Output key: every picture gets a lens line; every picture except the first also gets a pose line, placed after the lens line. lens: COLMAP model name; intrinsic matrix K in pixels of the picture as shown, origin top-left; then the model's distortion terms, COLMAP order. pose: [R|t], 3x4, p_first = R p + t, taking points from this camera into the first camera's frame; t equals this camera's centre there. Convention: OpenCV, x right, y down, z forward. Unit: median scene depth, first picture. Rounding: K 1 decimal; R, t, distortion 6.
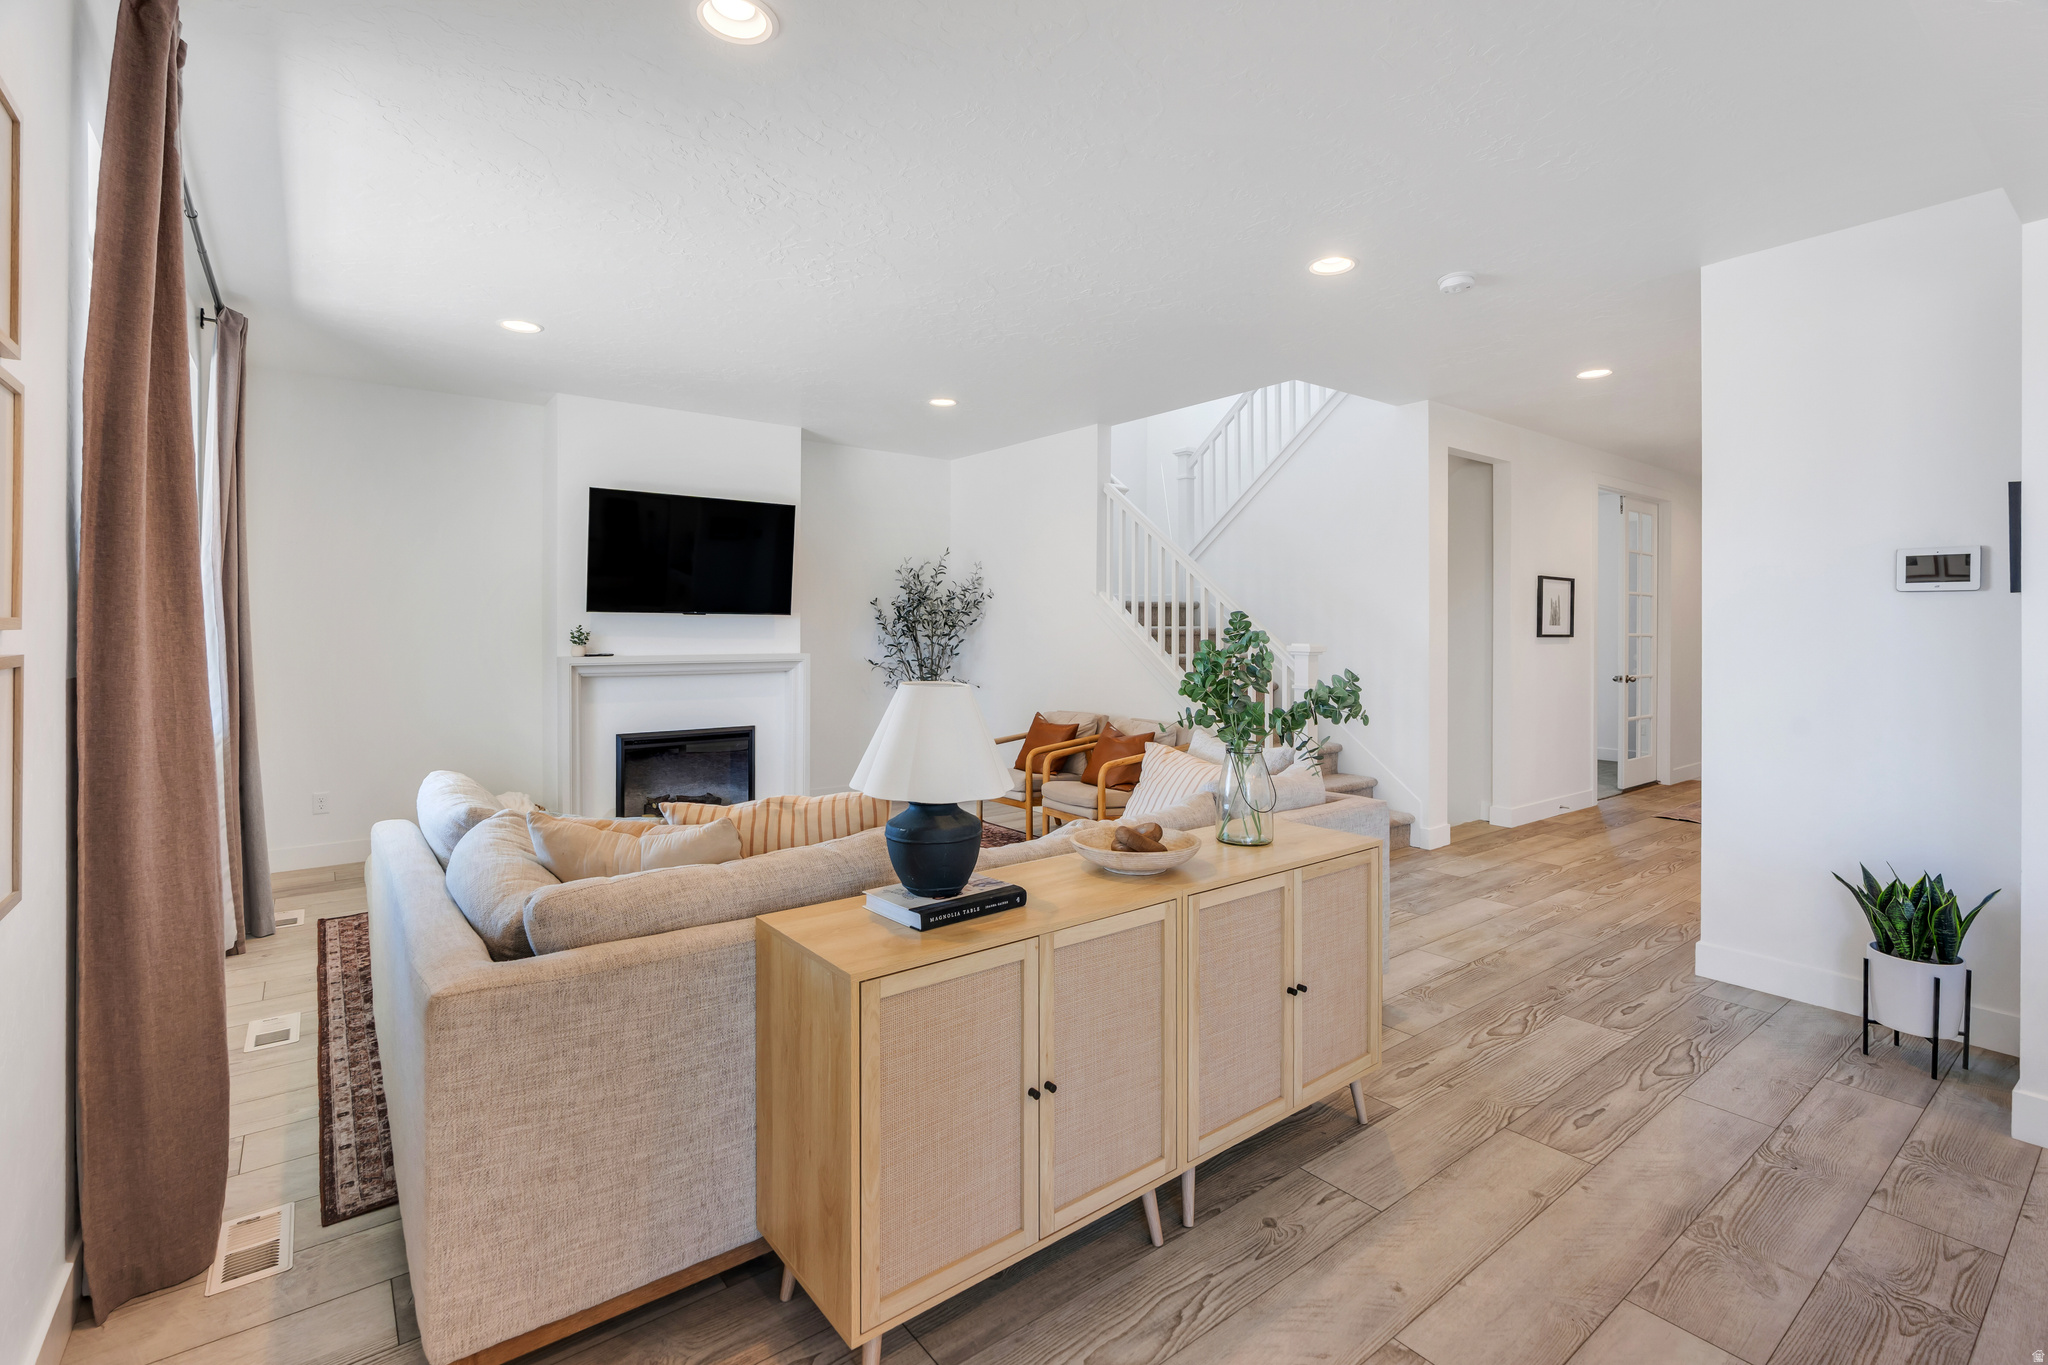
lens RADIAL K [[936.1, 0, 1030.5], [0, 936.1, 627.3], [0, 0, 1]] dist [0.005259, 0.001517]
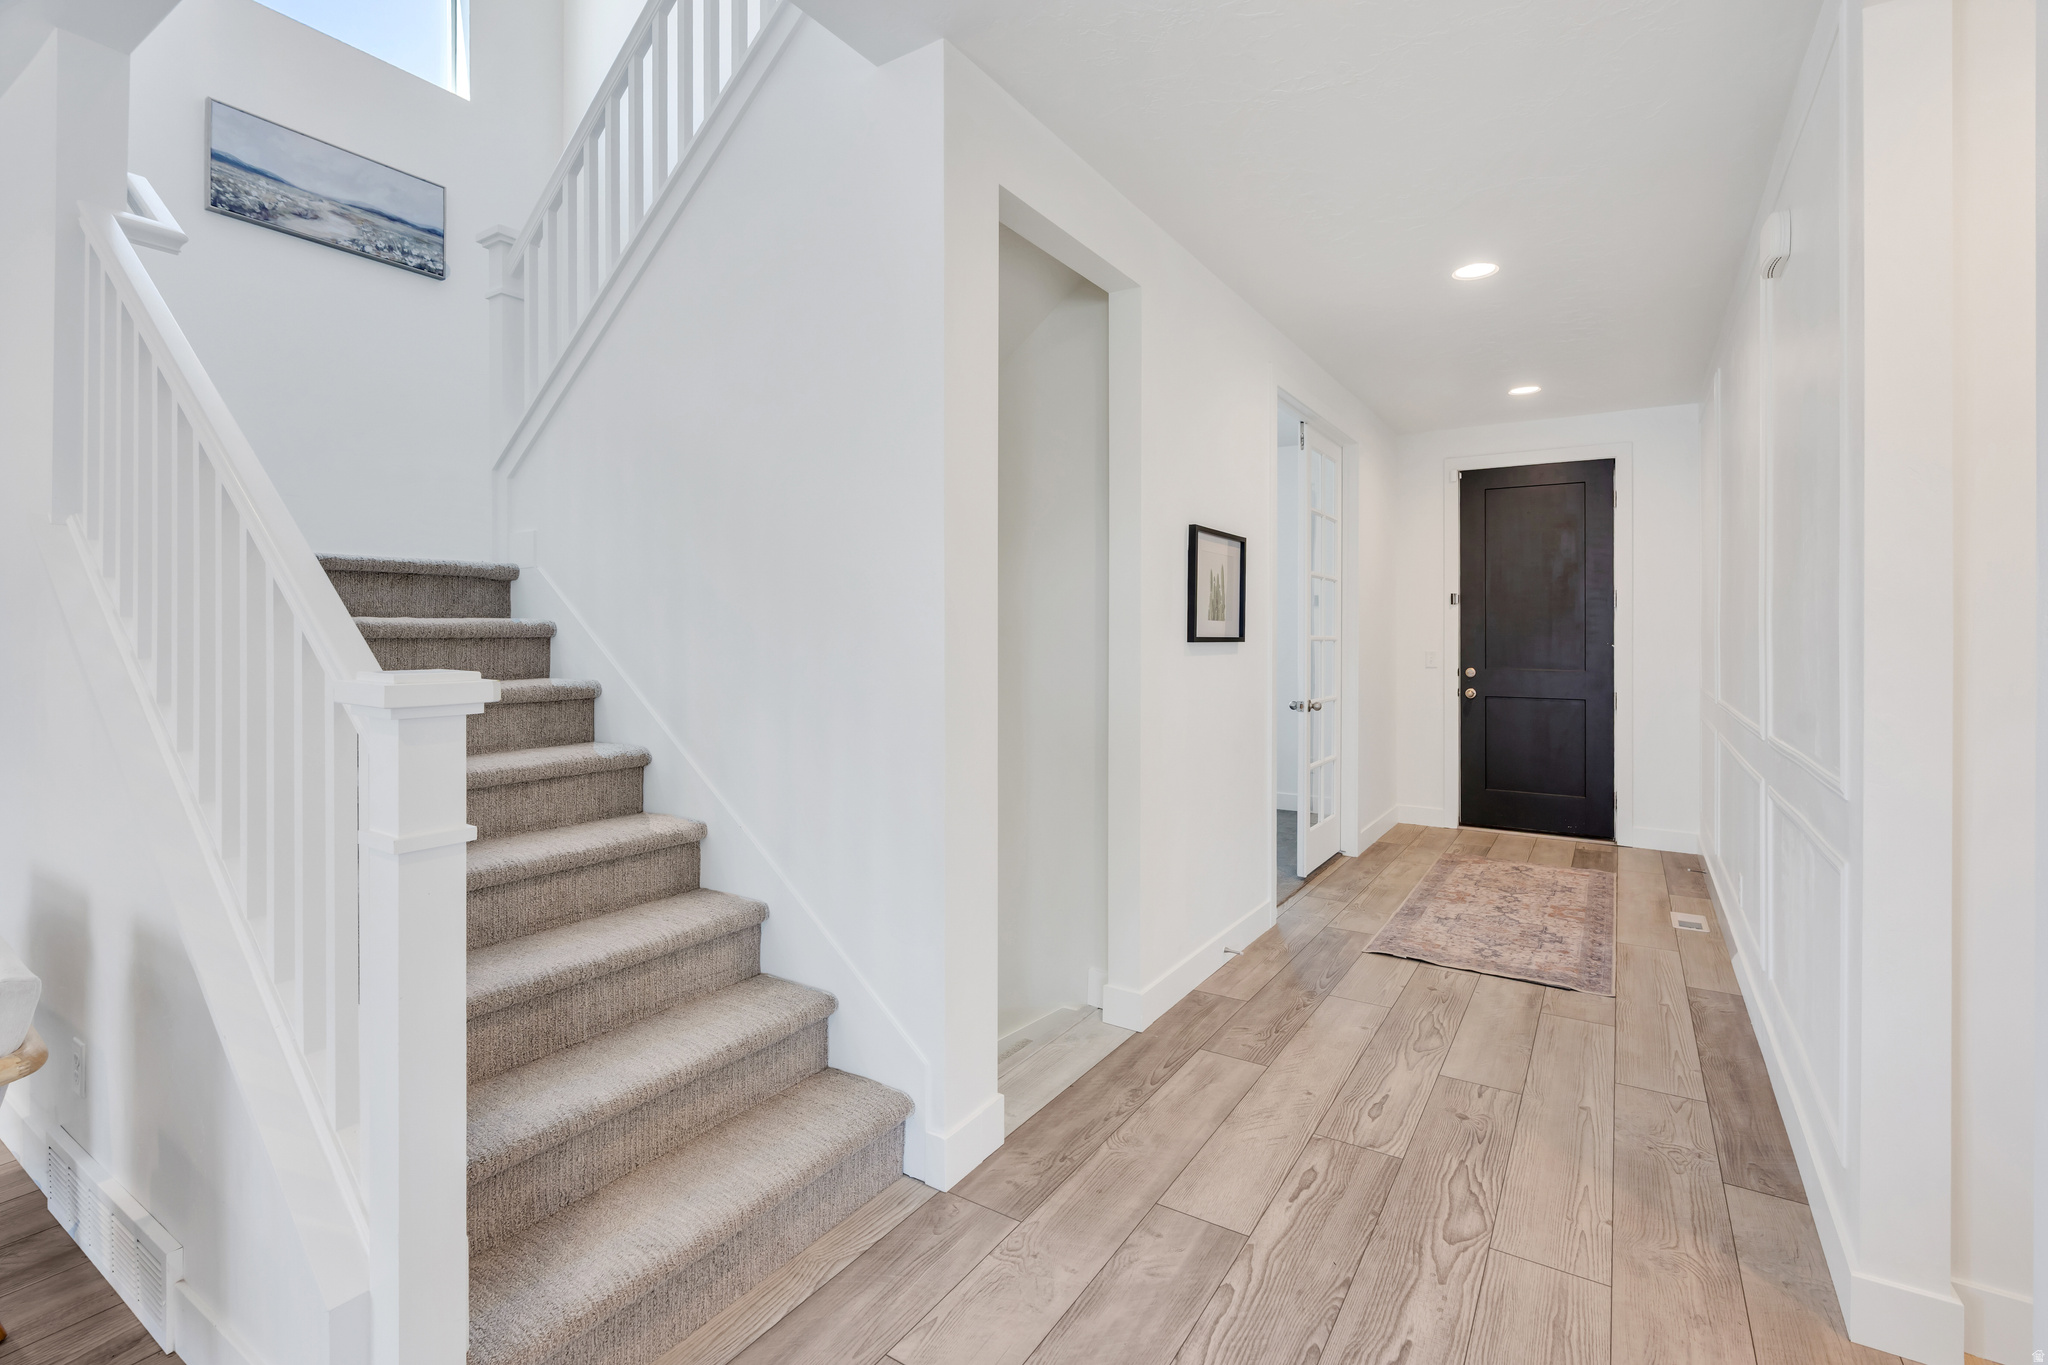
lens RADIAL K [[936.1, 0, 1046.0], [0, 936.1, 637.3], [0, 0, 1]] dist [0.005259, 0.001517]
pose [[0.939097, -0.002278, 0.343644, 0.282421], [0.001272, 0.999994, 0.003154, 0.005971], [-0.343649, -0.002525, 0.939095, 0.529520]]
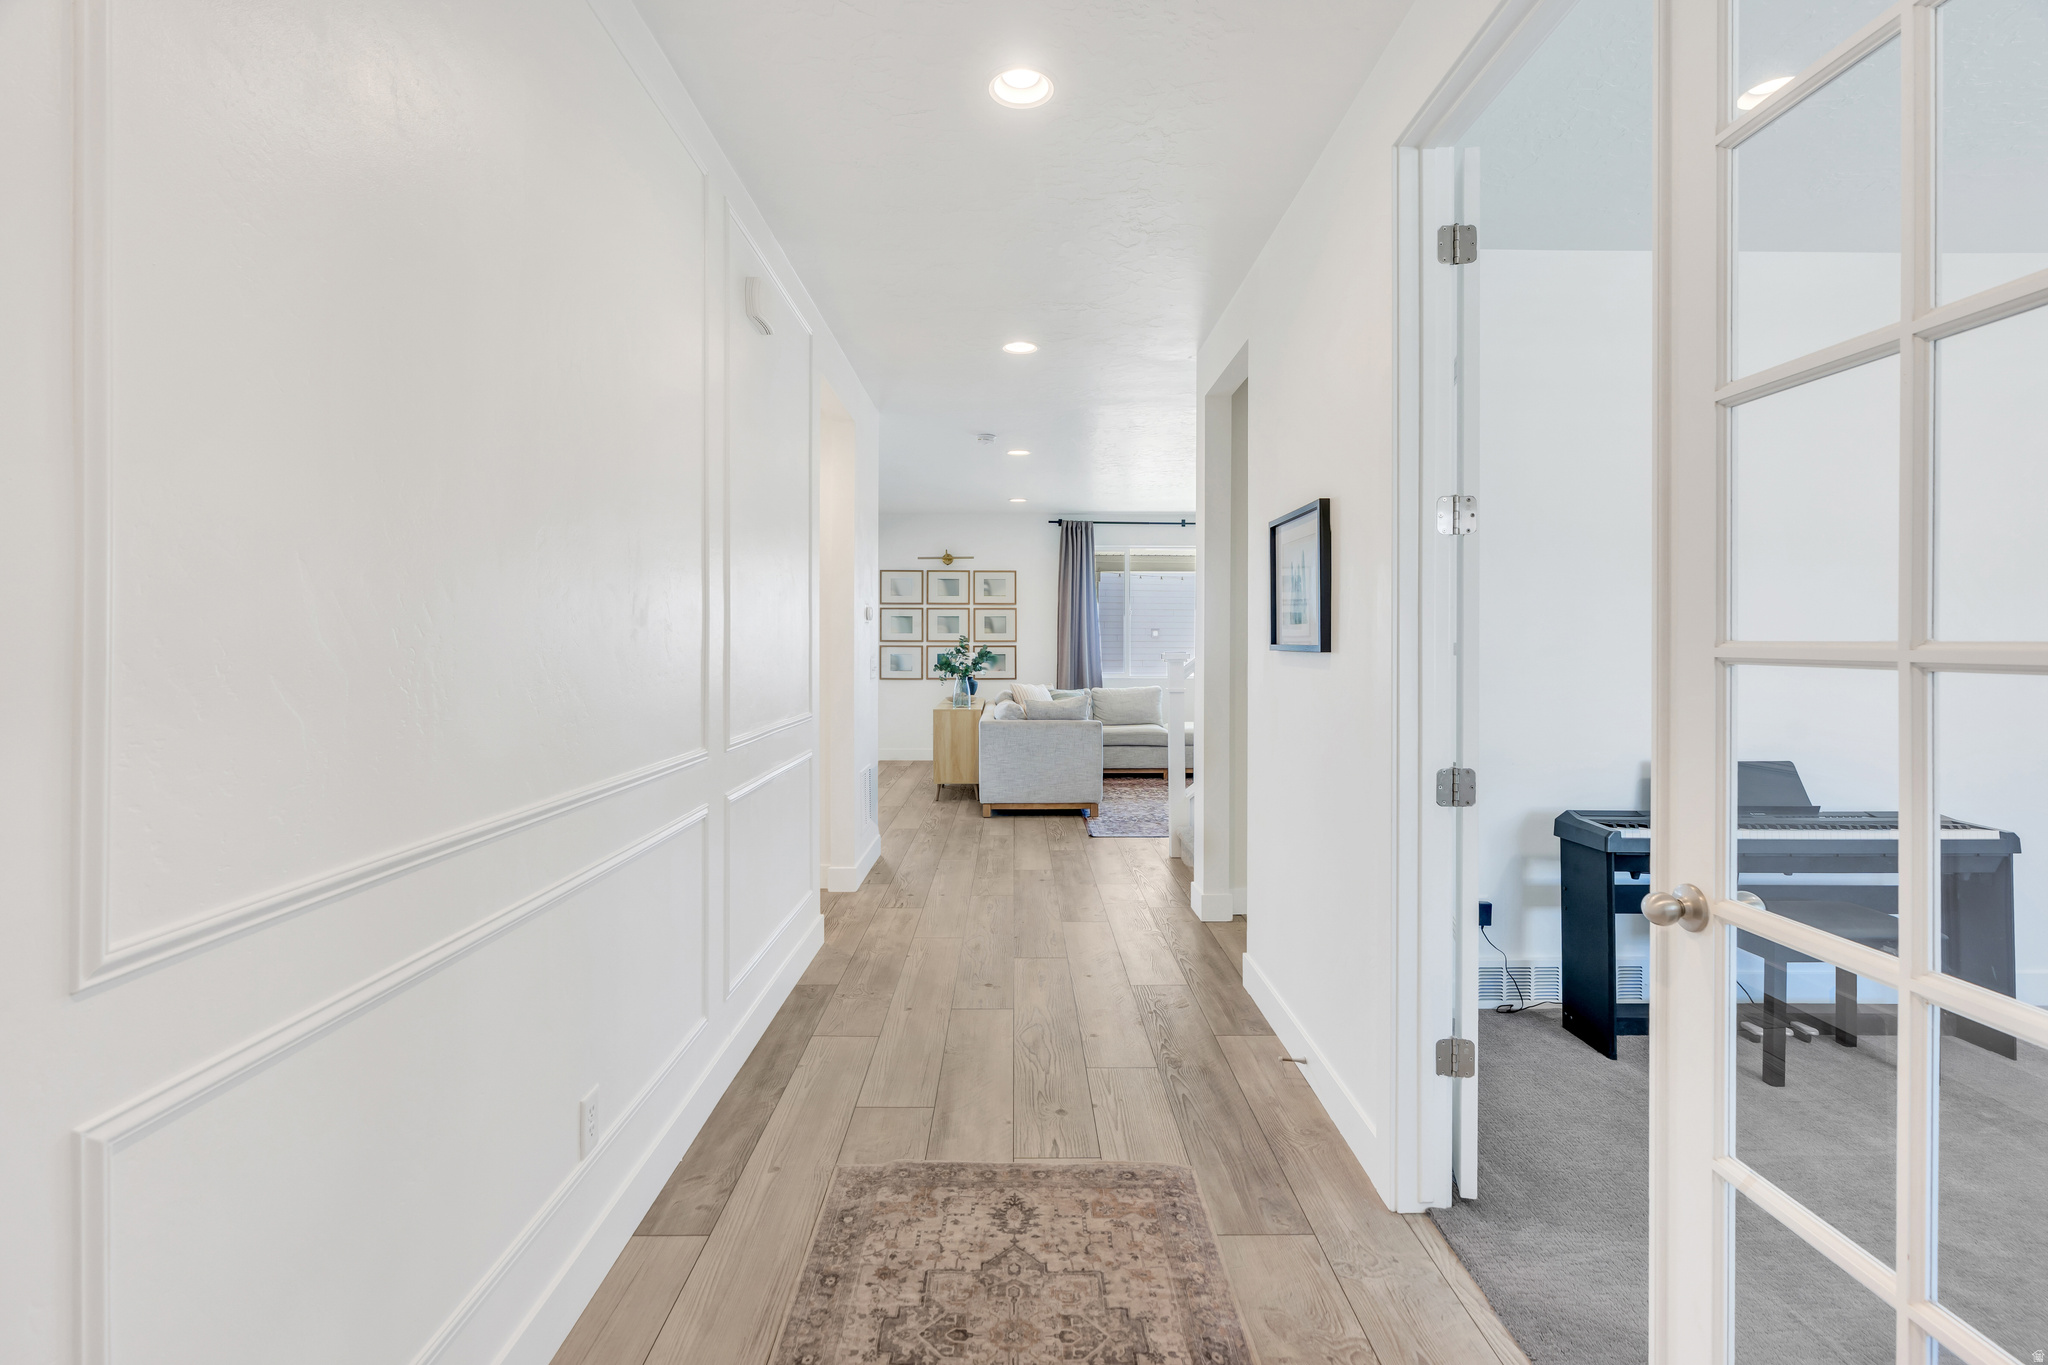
lens RADIAL K [[936.1, 0, 1034.8], [0, 936.1, 646.4], [0, 0, 1]] dist [0.005259, 0.001517]
pose [[-0.604915, -0.004116, -0.796279, 1.001190], [-0.008292, 0.999965, 0.001131, 0.008588], [0.796247, 0.007287, -0.604928, 1.189020]]
